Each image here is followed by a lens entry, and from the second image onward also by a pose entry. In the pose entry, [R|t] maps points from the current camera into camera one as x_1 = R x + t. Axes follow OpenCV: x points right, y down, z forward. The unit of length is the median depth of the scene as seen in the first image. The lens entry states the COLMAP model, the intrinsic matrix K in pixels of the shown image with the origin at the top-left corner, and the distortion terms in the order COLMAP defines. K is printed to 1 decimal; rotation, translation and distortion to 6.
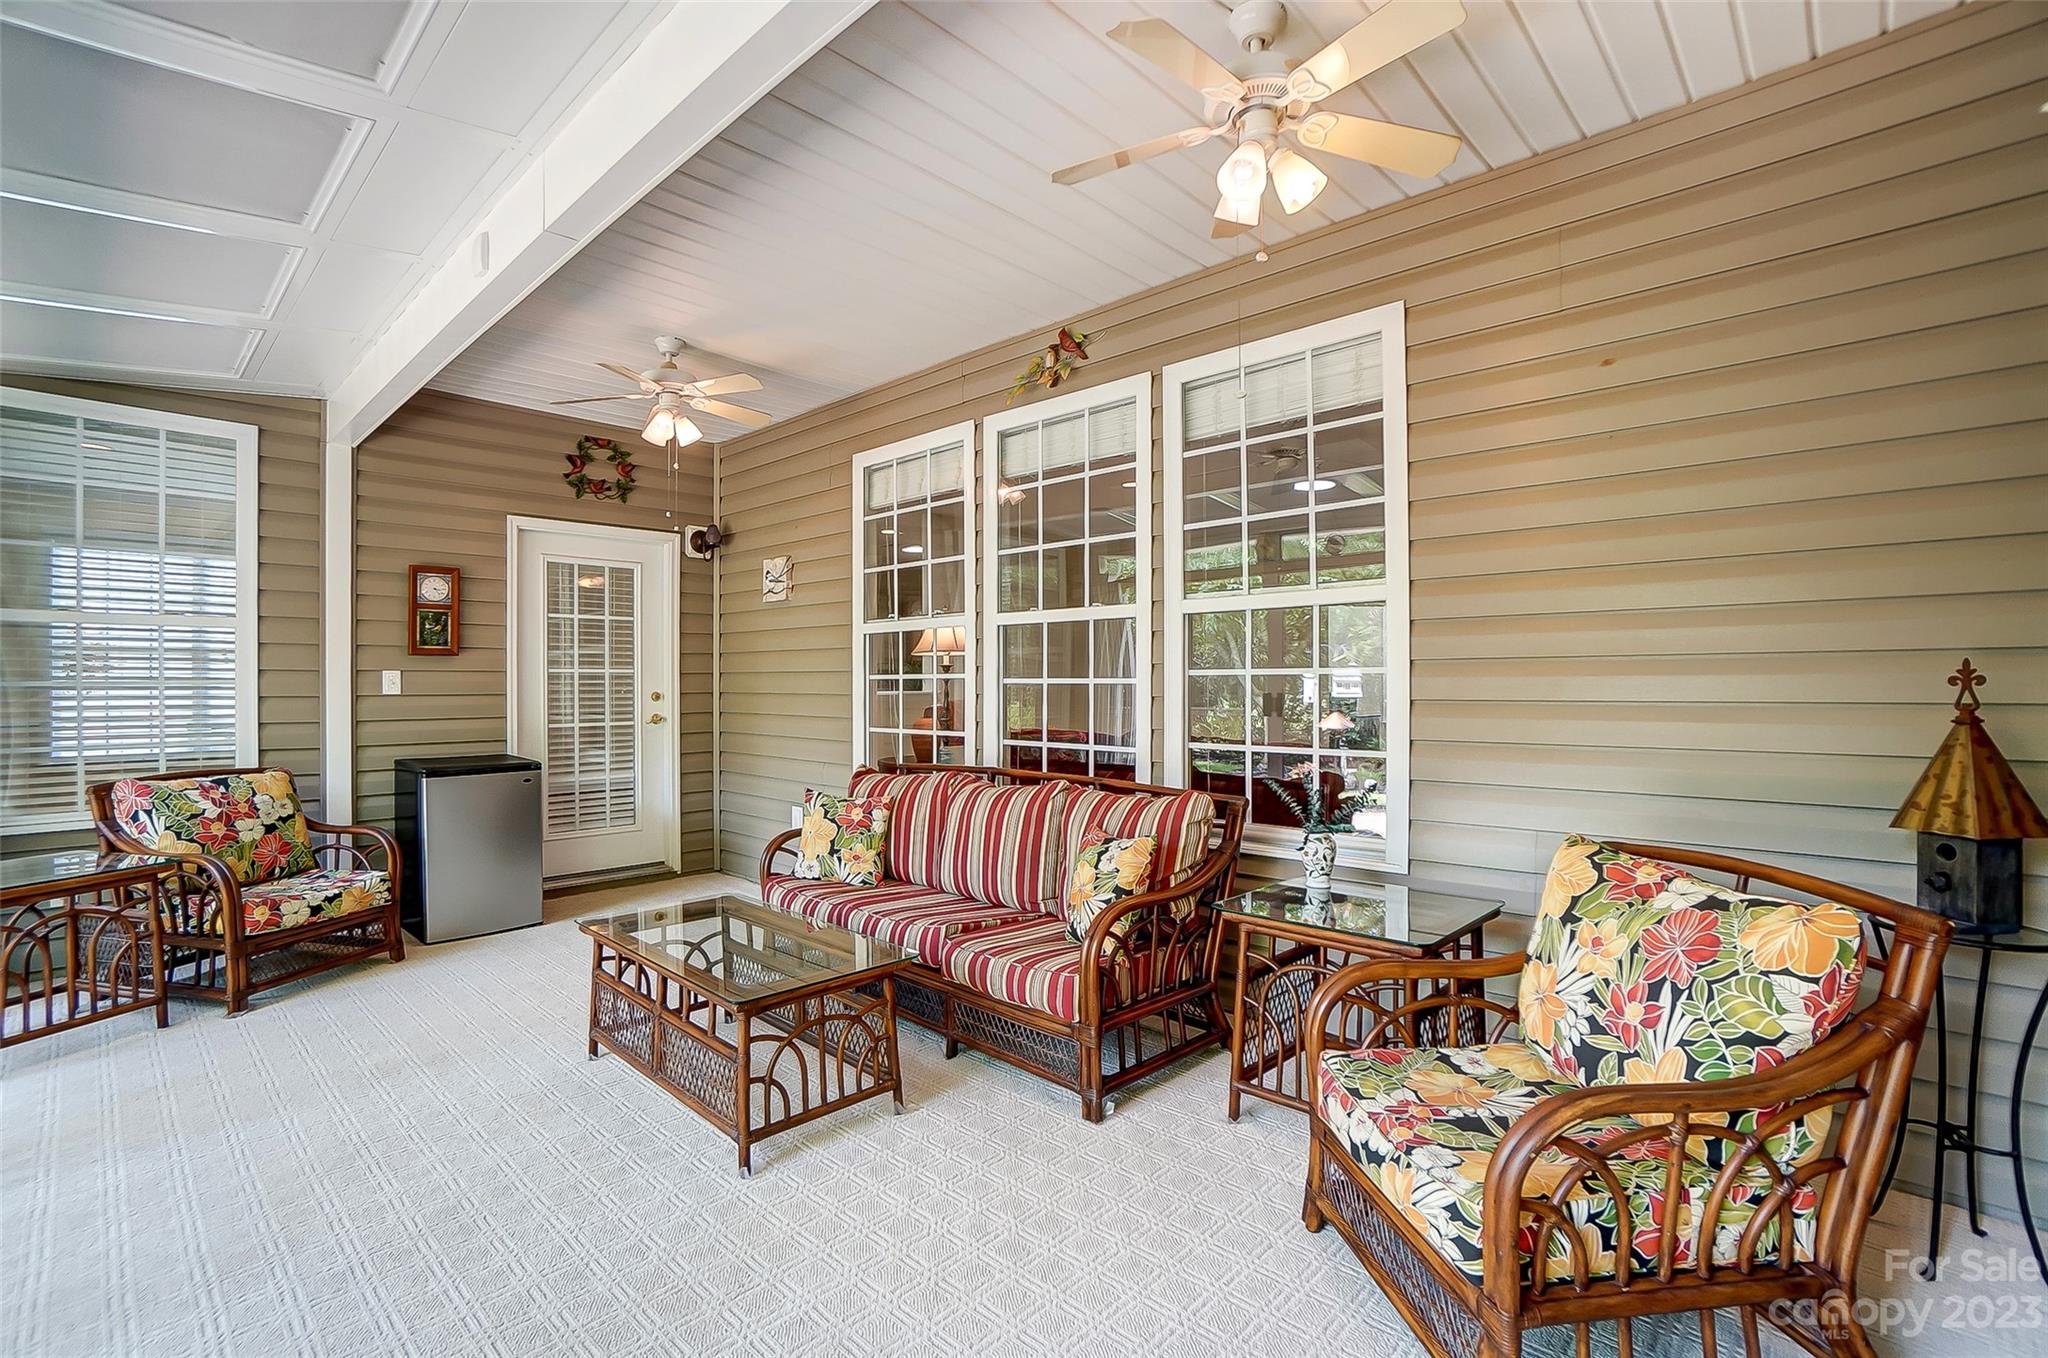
lens RADIAL K [[936.9, 0, 1036.8], [0, 936.9, 685.6], [0, 0, 1]] dist [-0.029311, 0.000664]
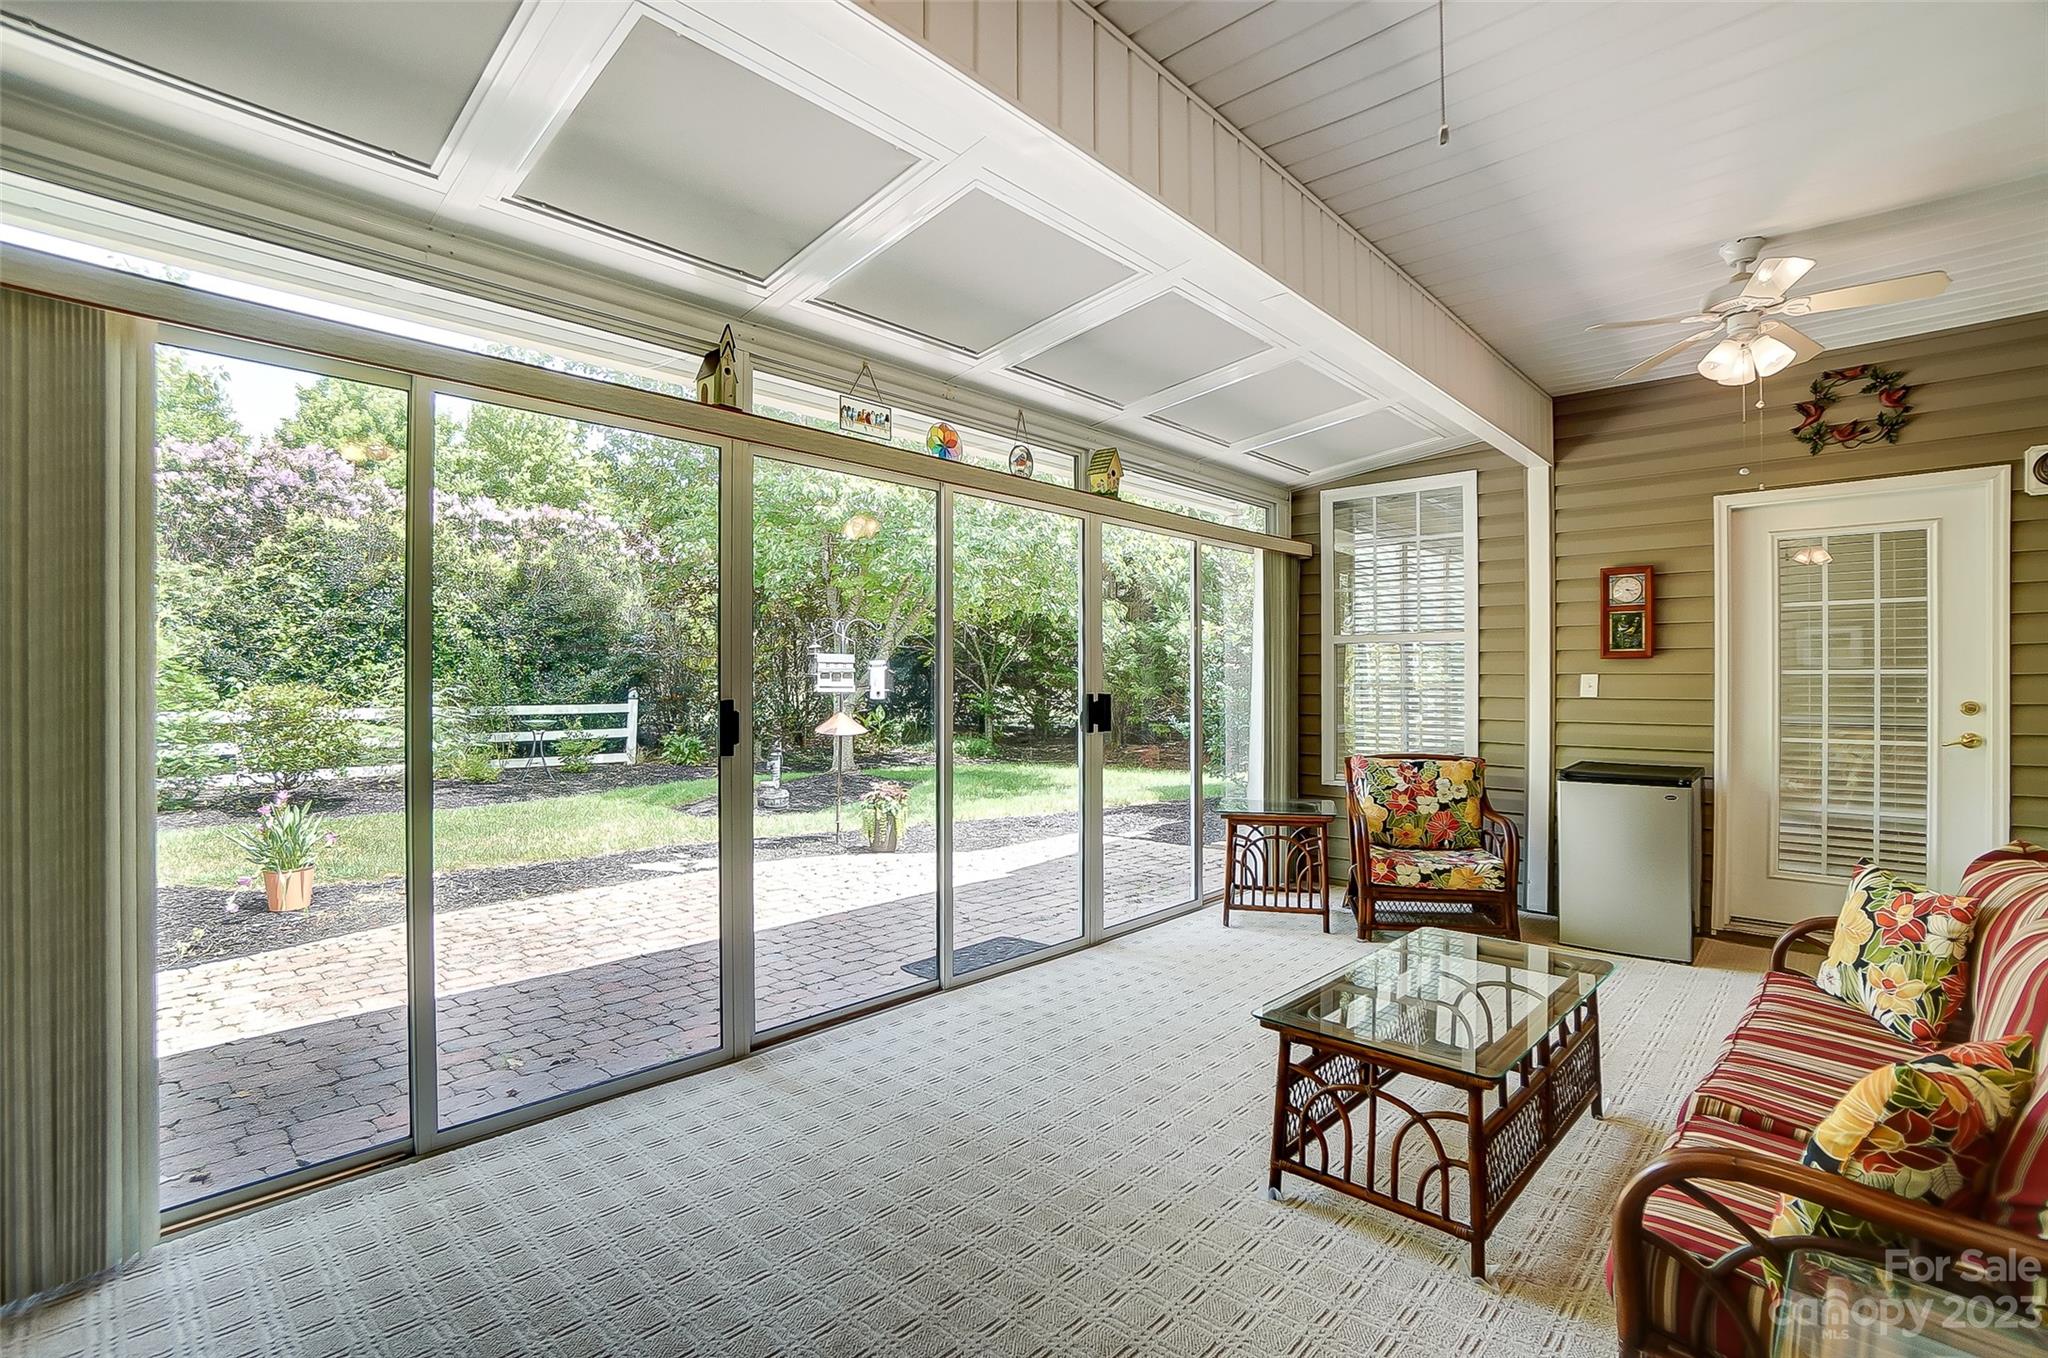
lens RADIAL K [[938.2, 0, 1003.3], [0, 938.2, 681.2], [0, 0, 1]] dist [-0.023443, 0.000692]
pose [[-0.001194, 0.003920, -0.999992, 0.340200], [-0.003331, 0.999987, 0.003924, -0.010925], [0.999994, 0.003335, -0.001181, 0.361950]]
